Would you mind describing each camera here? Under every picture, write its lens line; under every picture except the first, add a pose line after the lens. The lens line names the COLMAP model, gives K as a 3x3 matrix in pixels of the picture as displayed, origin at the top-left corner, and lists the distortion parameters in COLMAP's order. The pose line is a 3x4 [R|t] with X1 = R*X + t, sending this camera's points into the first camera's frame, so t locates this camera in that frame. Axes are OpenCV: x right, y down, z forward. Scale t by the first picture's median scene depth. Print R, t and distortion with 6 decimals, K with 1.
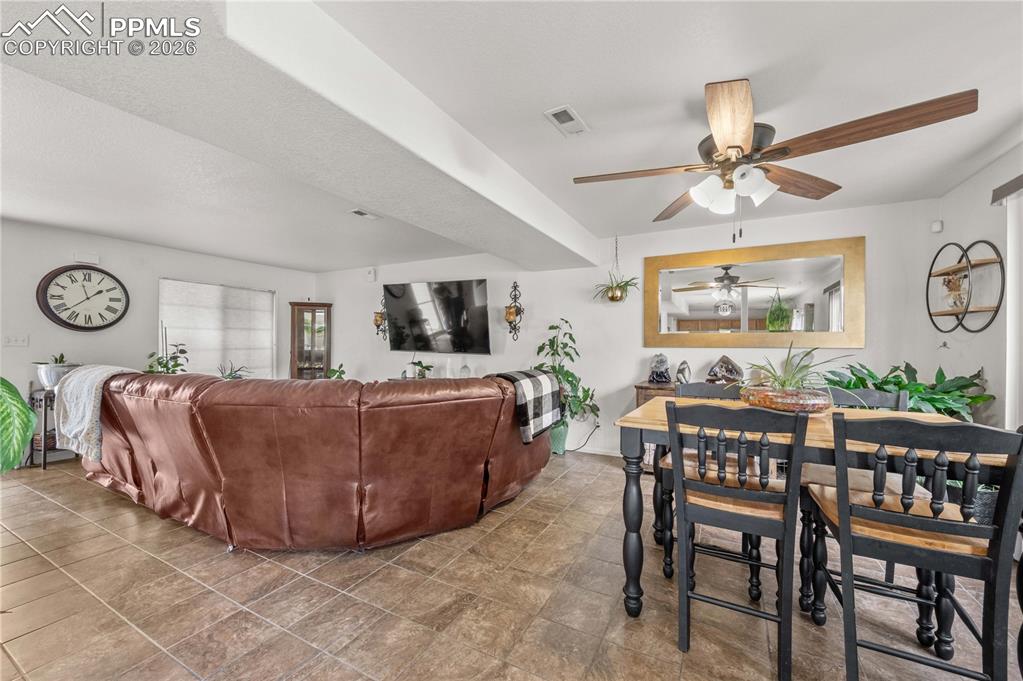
lens RADIAL K [[411.3, 0, 502.0], [0, 411.3, 339.2], [0, 0, 1]] dist [-0.002331, -0.000173]
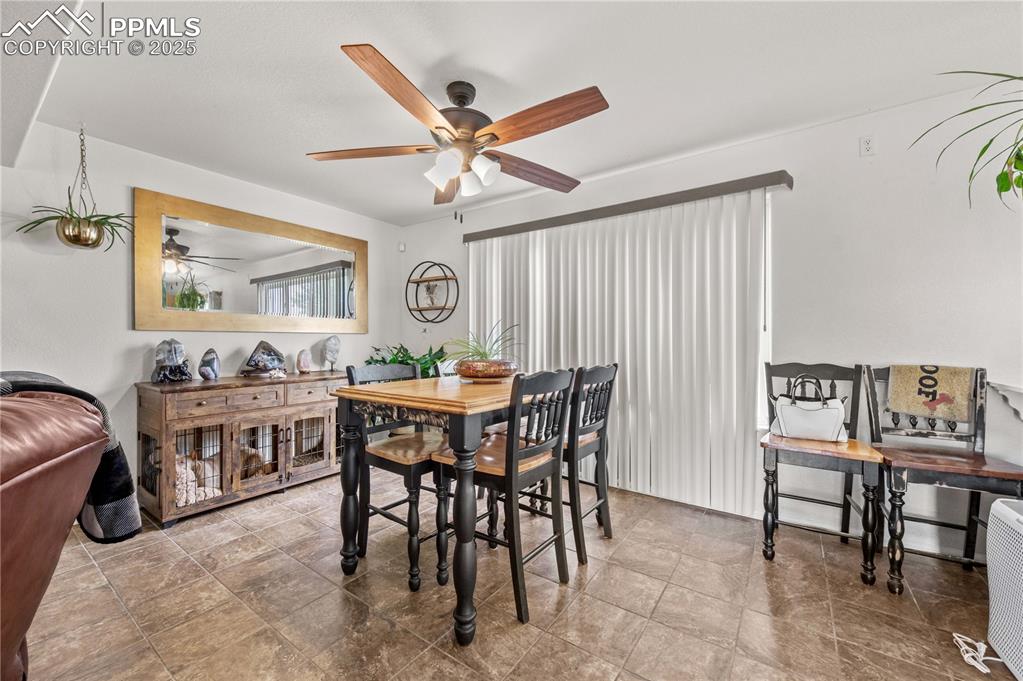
lens RADIAL K [[411.3, 0, 502.0], [0, 411.3, 339.2], [0, 0, 1]] dist [-0.002331, -0.000173]
pose [[0.123342, 0.002276, 0.992362, -0.218173], [-0.019718, 0.999806, 0.000158, 0.024109], [-0.992168, -0.019587, 0.123363, 0.384890]]
